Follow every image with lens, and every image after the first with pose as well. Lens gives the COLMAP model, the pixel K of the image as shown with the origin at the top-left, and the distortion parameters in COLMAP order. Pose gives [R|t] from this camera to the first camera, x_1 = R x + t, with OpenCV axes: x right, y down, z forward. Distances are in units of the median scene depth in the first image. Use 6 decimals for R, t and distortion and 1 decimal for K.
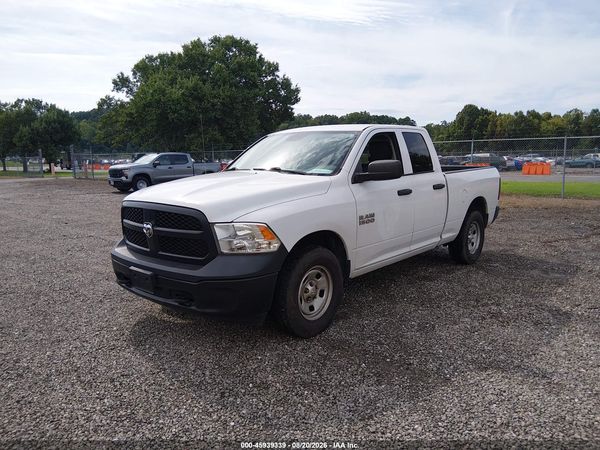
lens RADIAL K [[429.6, 0, 300.0], [0, 429.6, 225.0], [0, 0, 1]] dist [0.061477, 0.000865]
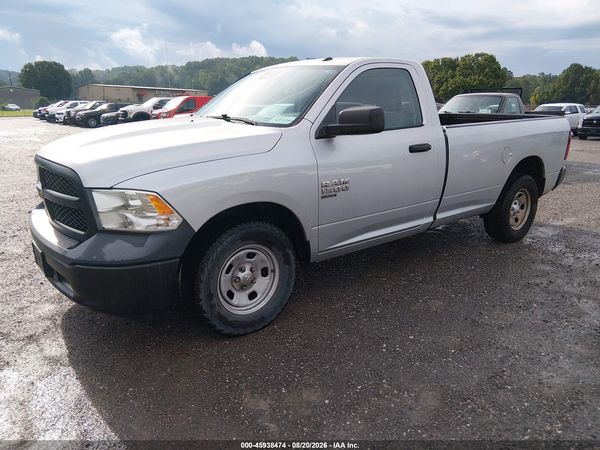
lens RADIAL K [[429.6, 0, 300.0], [0, 429.6, 225.0], [0, 0, 1]] dist [0.061477, 0.000865]
pose [[0.983506, 0.062656, -0.169679, 0.224706], [-0.040951, 0.990861, 0.128524, -0.041918], [0.176181, -0.119456, 0.977083, 0.245251]]
